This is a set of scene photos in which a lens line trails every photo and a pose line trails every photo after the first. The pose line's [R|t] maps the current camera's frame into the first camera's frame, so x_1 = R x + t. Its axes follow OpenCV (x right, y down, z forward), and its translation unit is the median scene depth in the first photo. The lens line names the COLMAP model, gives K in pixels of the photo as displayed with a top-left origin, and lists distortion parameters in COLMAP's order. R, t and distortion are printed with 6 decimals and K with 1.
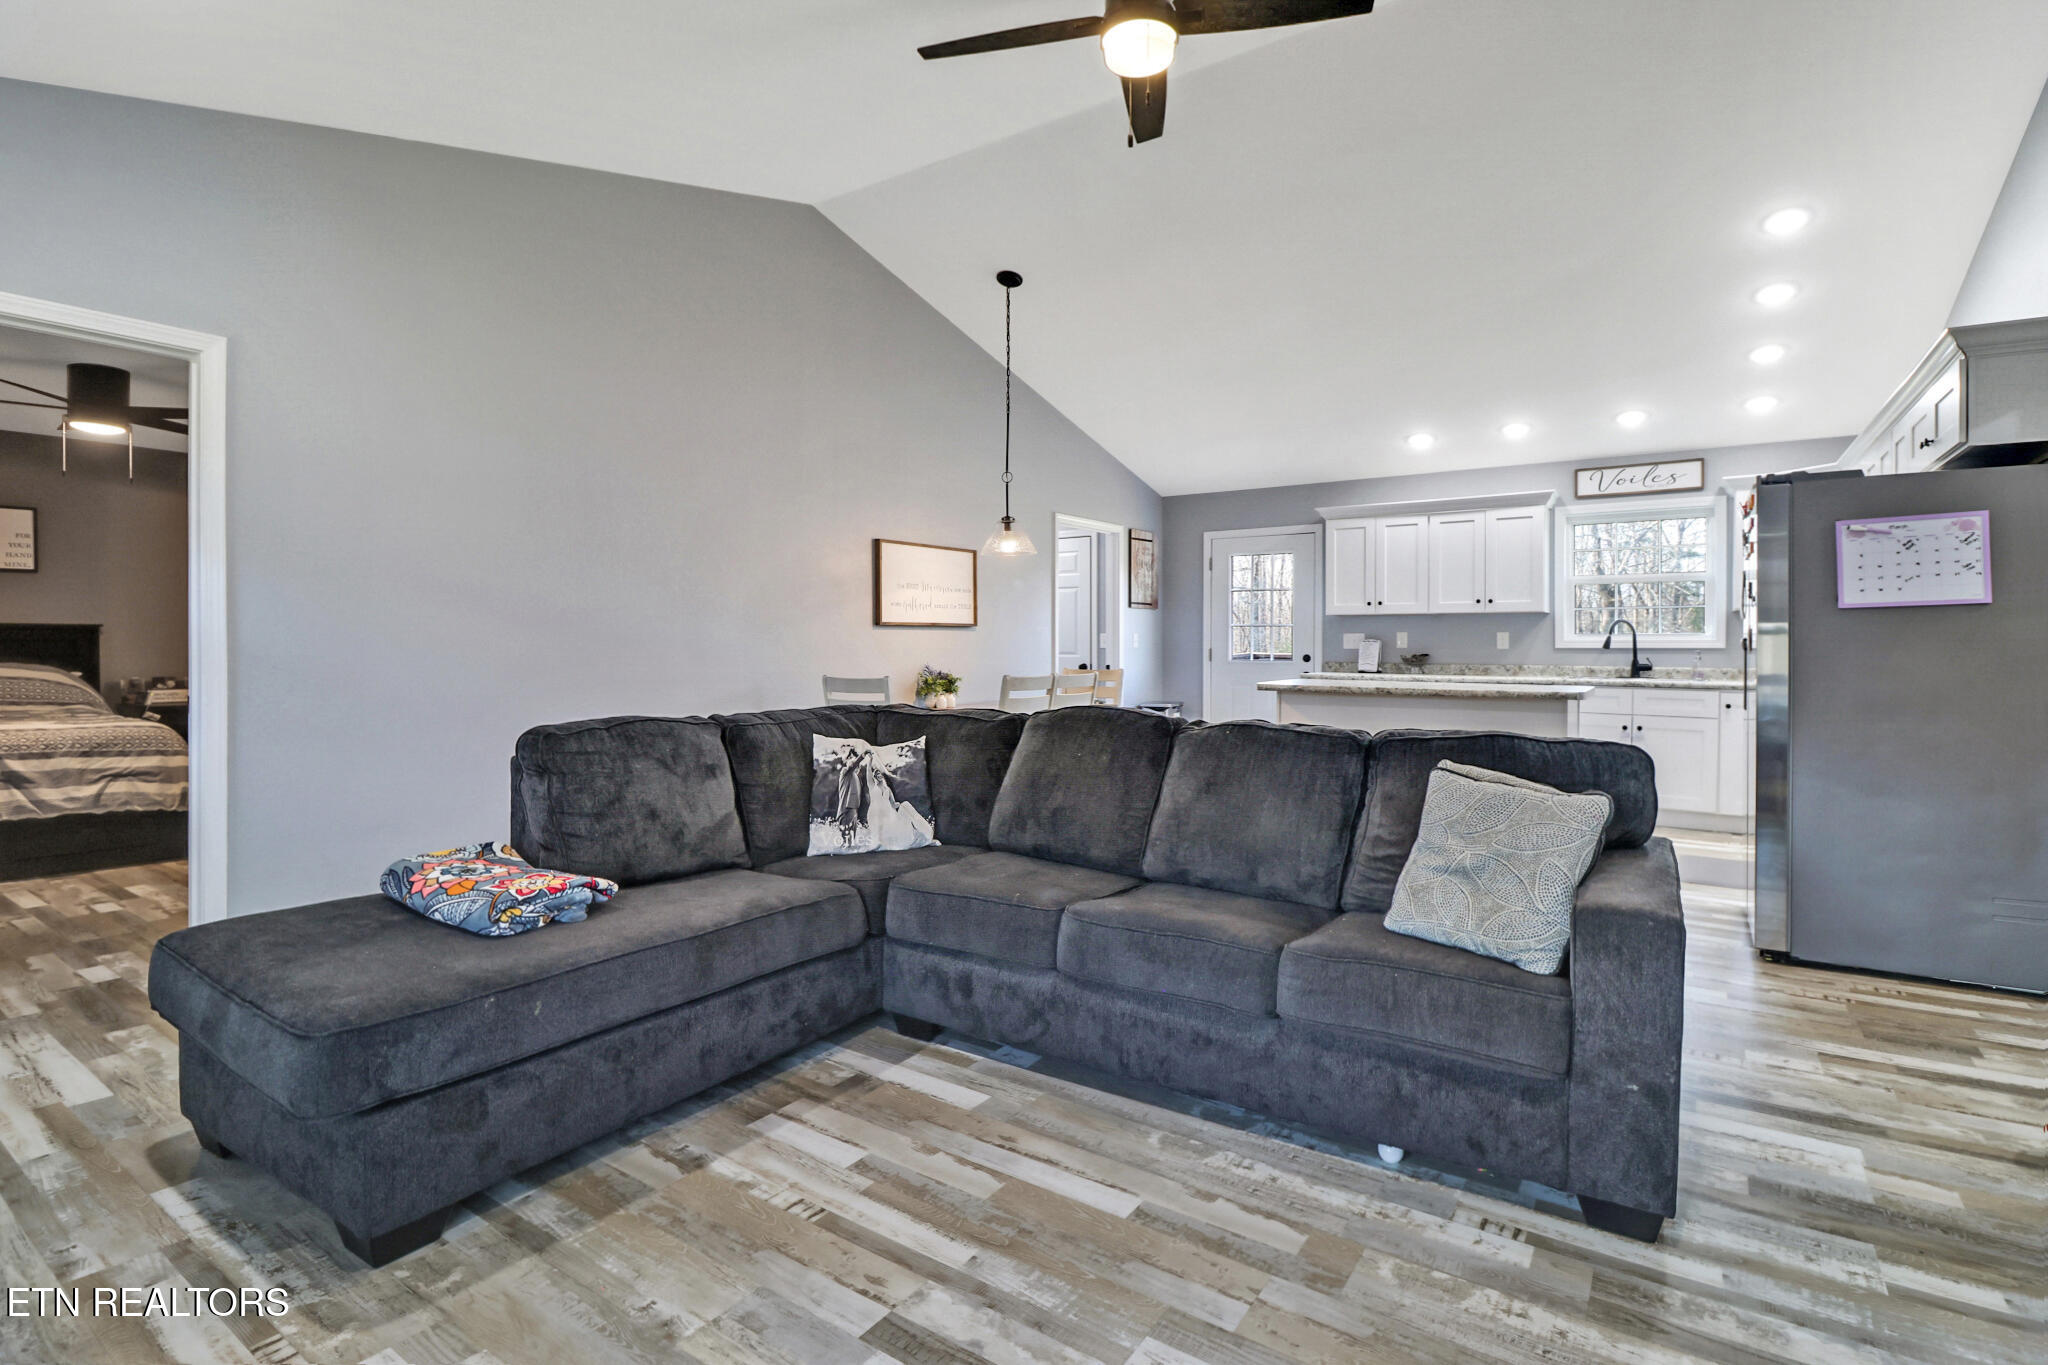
lens RADIAL K [[954.8, 0, 1038.5], [0, 954.8, 654.9], [0, 0, 1]] dist [0.000966, -0.014682]
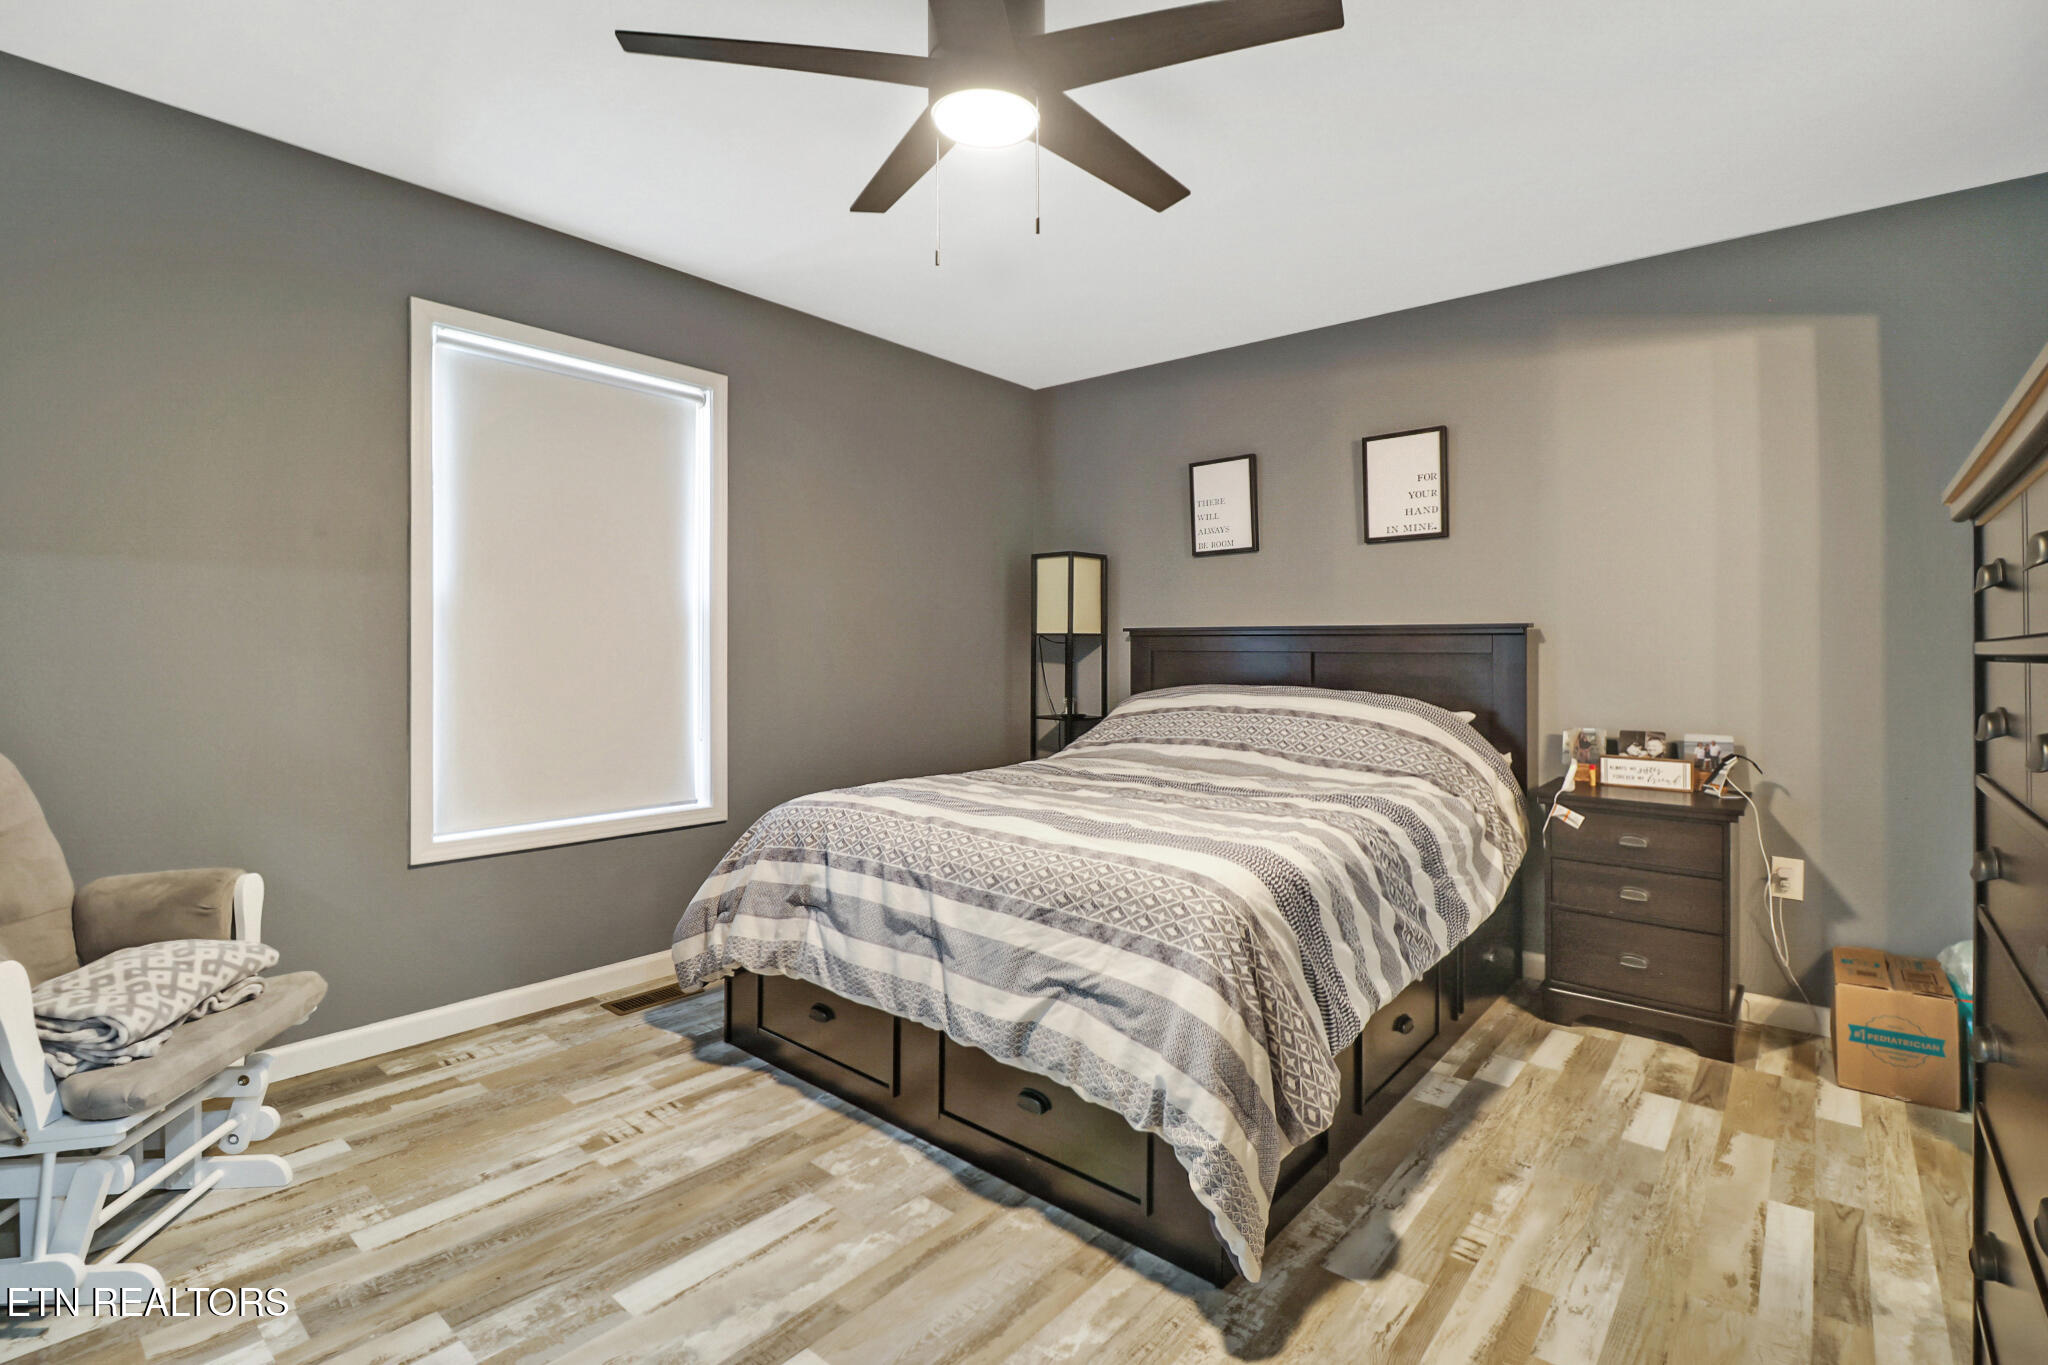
lens RADIAL K [[954.8, 0, 1038.5], [0, 954.8, 654.9], [0, 0, 1]] dist [0.000966, -0.014682]
pose [[-0.105768, -0.003329, -0.994385, -0.574989], [-0.018372, 0.999830, -0.001393, -0.012192], [0.994221, 0.018122, -0.105812, 1.029167]]
